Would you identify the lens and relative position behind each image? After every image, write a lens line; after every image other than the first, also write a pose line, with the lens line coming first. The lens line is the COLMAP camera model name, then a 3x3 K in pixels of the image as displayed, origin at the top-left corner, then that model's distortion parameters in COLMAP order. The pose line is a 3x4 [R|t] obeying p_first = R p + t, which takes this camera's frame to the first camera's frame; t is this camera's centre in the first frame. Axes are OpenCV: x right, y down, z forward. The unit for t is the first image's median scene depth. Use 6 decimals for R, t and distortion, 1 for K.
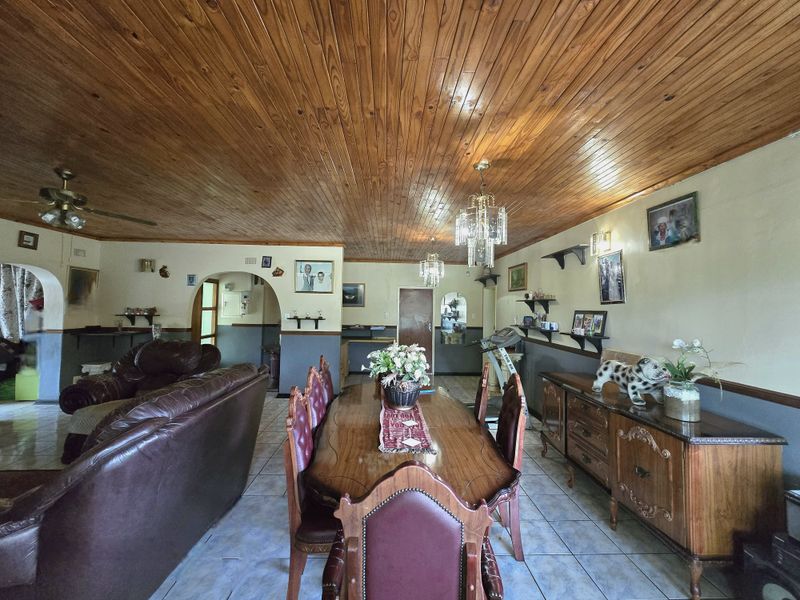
lens RADIAL K [[323.8, 0, 397.7], [0, 323.8, 295.6], [0, 0, 1]] dist [-0.004712, 0.000003]
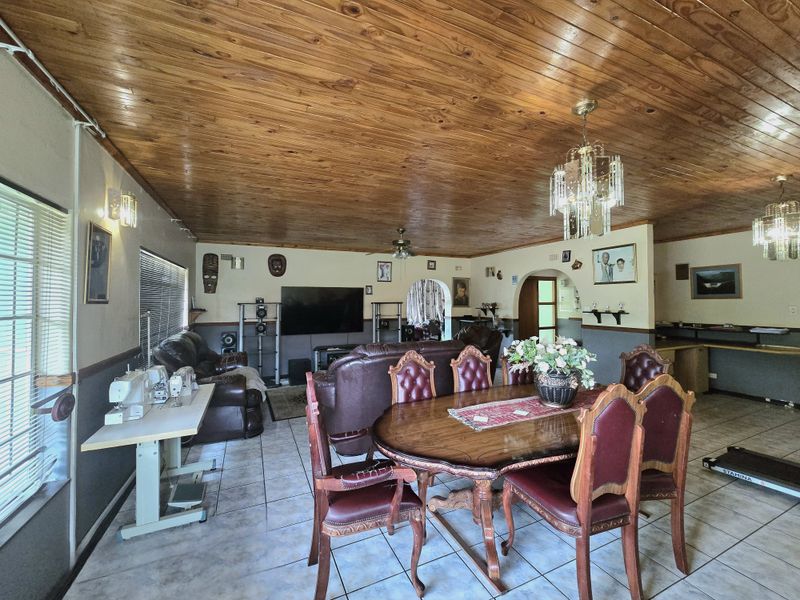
lens RADIAL K [[323.8, 0, 399.7], [0, 323.8, 298.8], [0, 0, 1]] dist [-0.004712, 0.000003]
pose [[0.388501, -0.025255, -0.921102, 0.326460], [0.042683, 0.999045, -0.009389, 0.016841], [0.920459, -0.035668, 0.389208, 0.117167]]
